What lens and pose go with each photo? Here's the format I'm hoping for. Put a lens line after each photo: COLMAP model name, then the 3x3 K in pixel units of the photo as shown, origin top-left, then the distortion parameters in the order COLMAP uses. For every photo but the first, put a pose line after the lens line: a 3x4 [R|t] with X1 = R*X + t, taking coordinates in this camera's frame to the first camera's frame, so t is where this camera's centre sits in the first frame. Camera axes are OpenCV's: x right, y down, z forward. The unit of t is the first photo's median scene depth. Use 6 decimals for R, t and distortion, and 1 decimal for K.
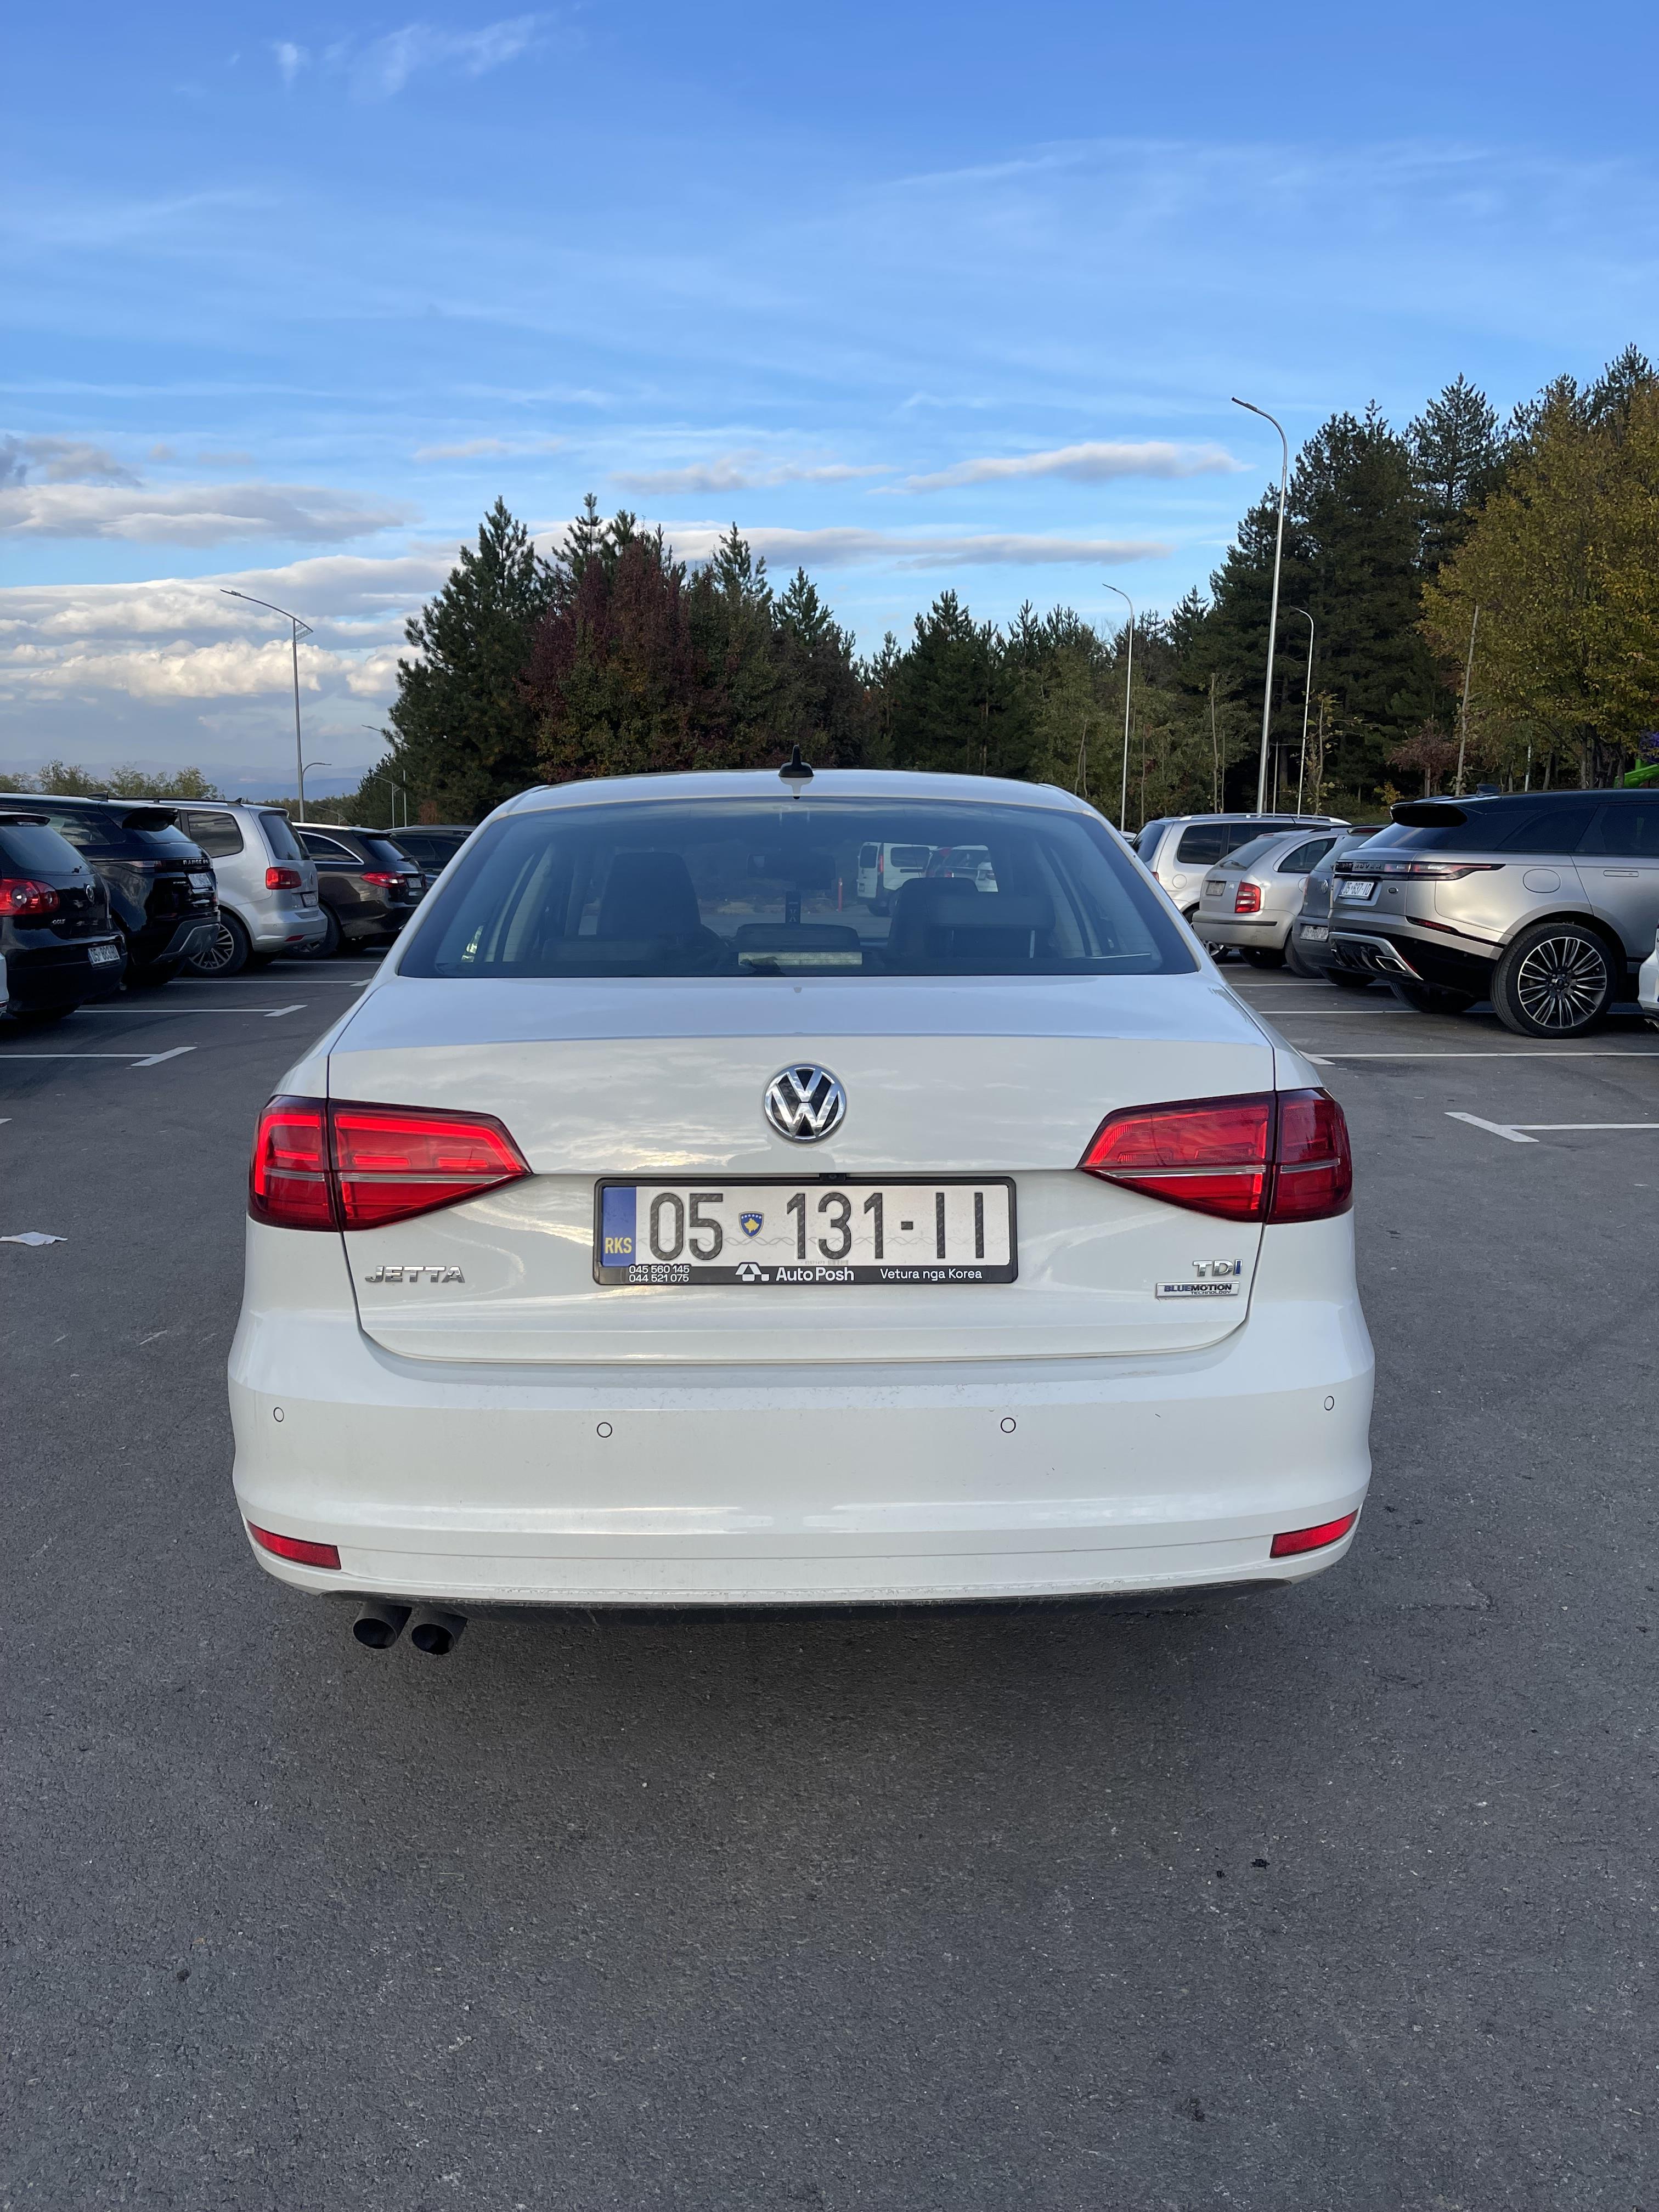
lens RADIAL K [[1610.0, 0, 829.1], [0, 1610.0, 1194.8], [0, 0, 1]] dist [0.078611, -0.000494]
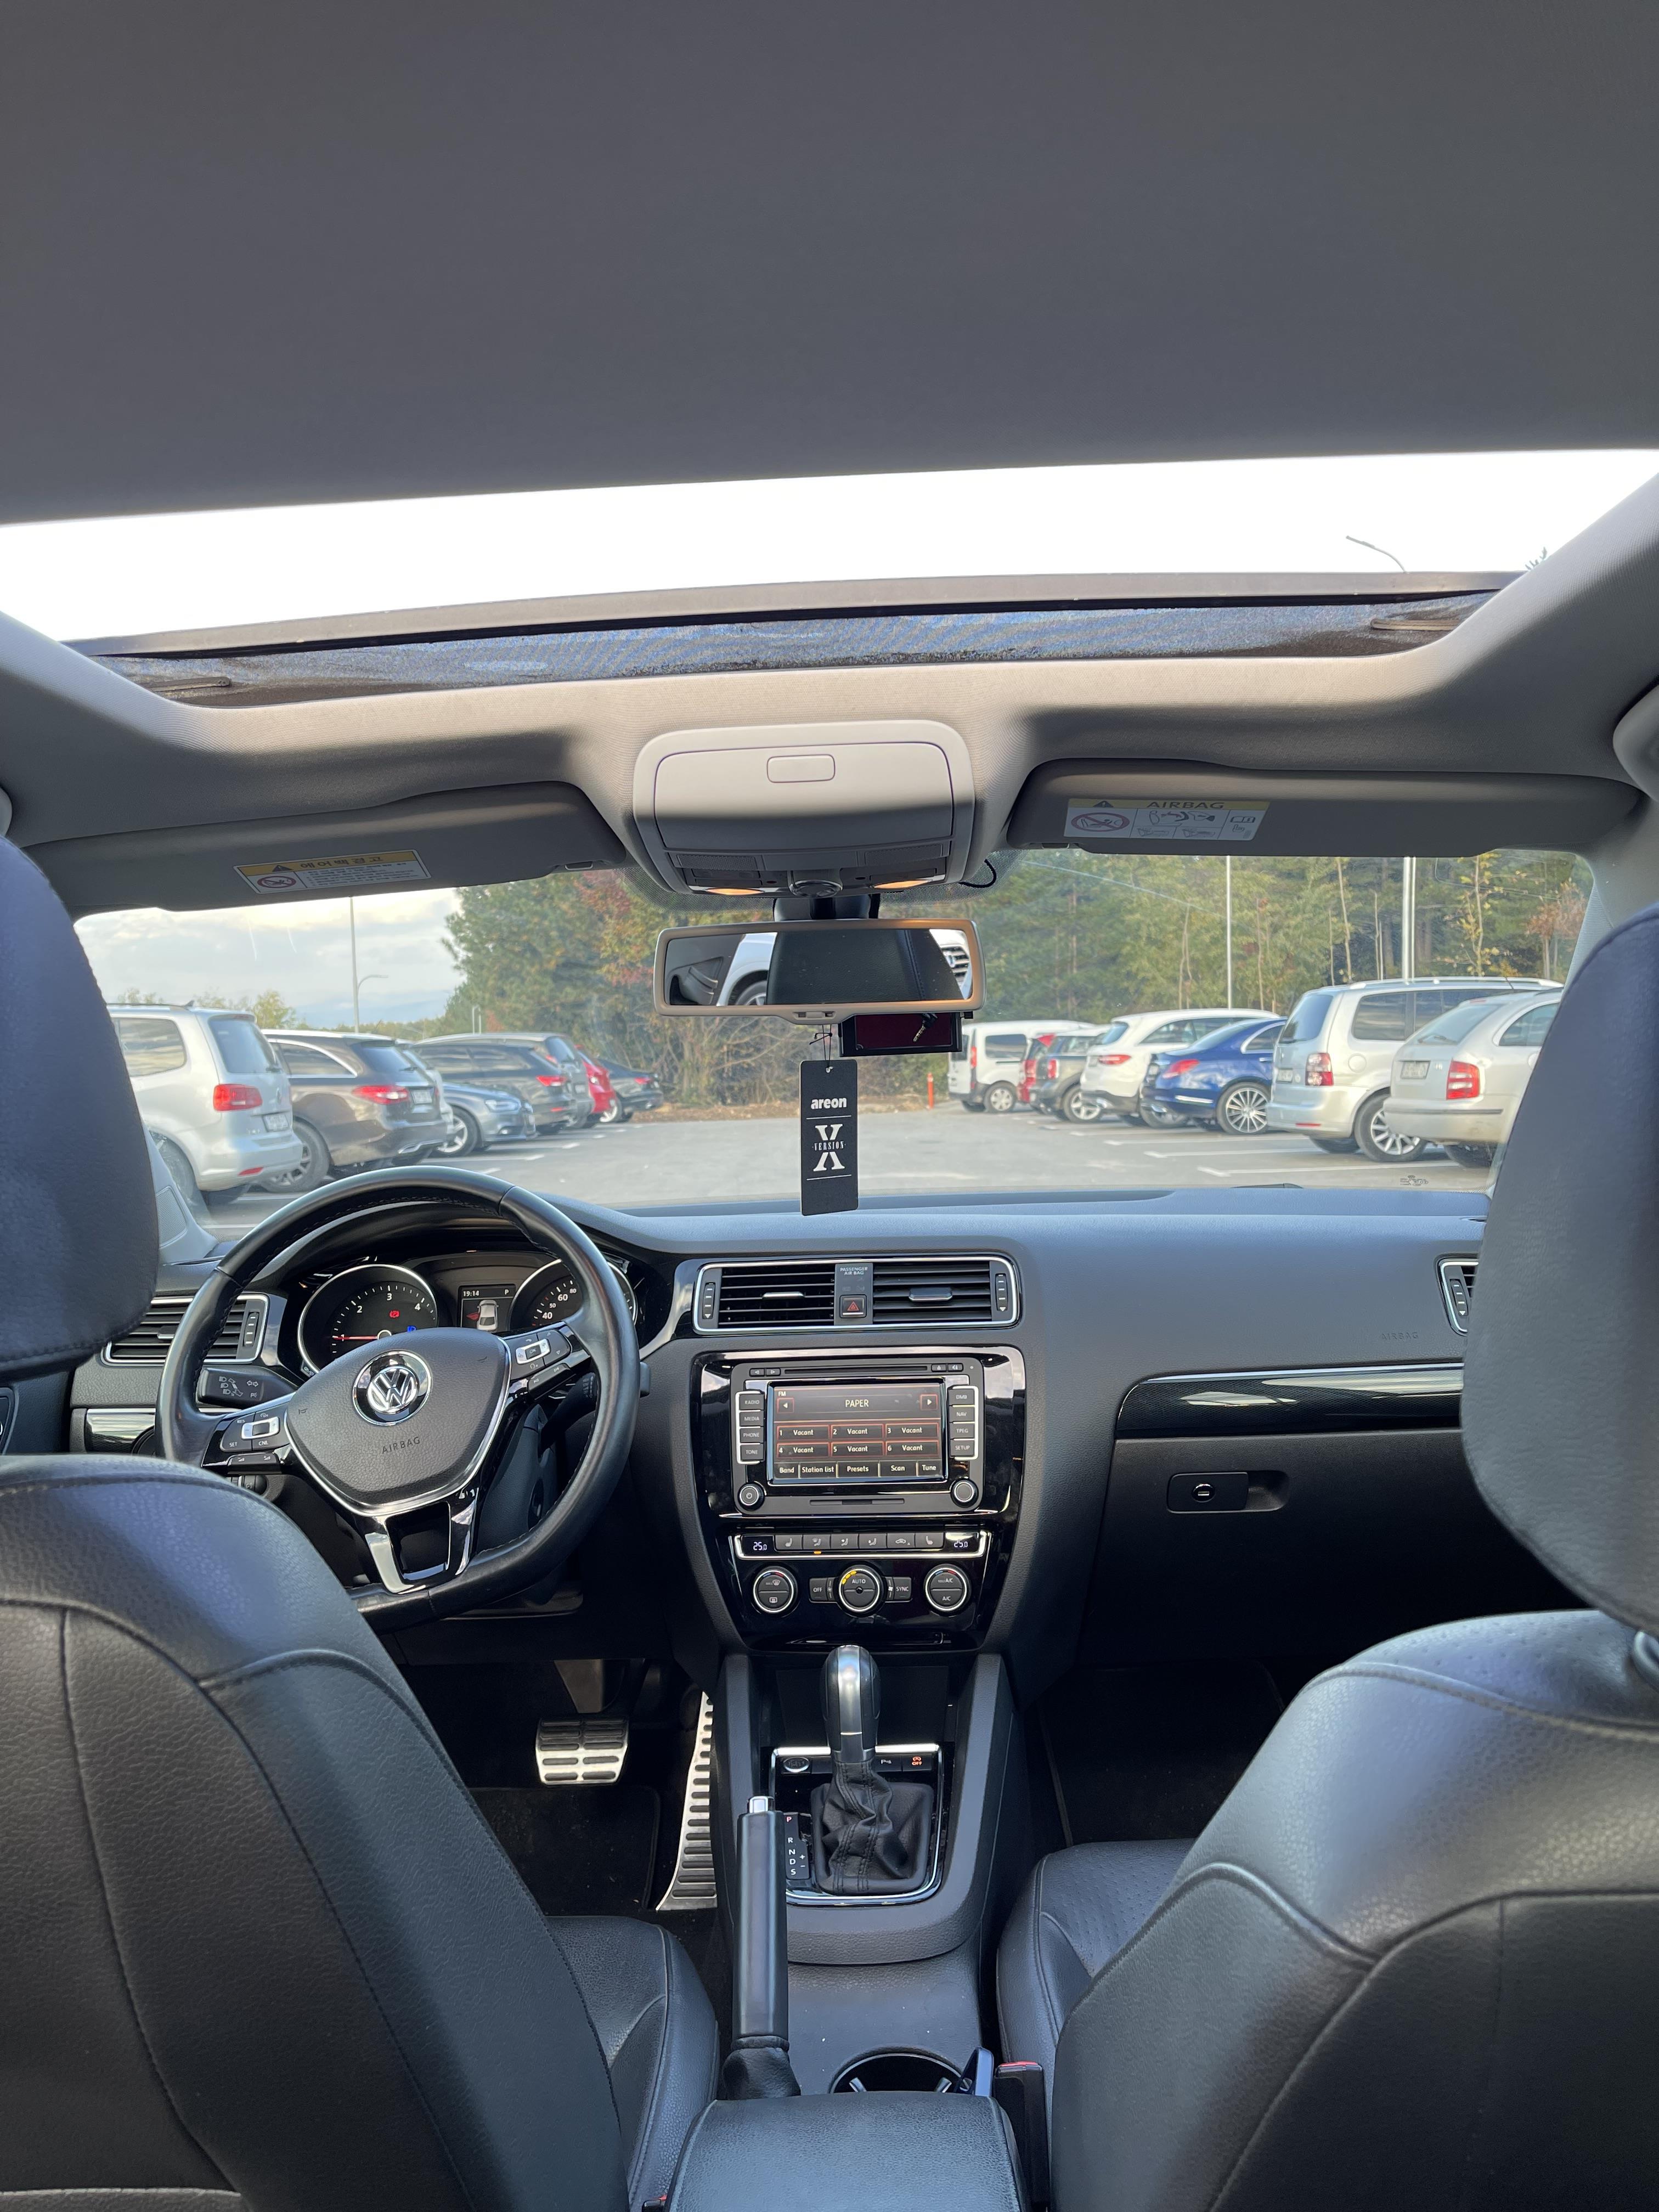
lens RADIAL K [[1607.3, 0, 829.5], [0, 1607.3, 1106.0], [0, 0, 1]] dist [0.000891, 0.000116]
pose [[0.997962, -0.032638, -0.054828, -0.000256], [0.022568, 0.984281, -0.175161, -0.021727], [0.059683, 0.173567, 0.983012, 0.115830]]
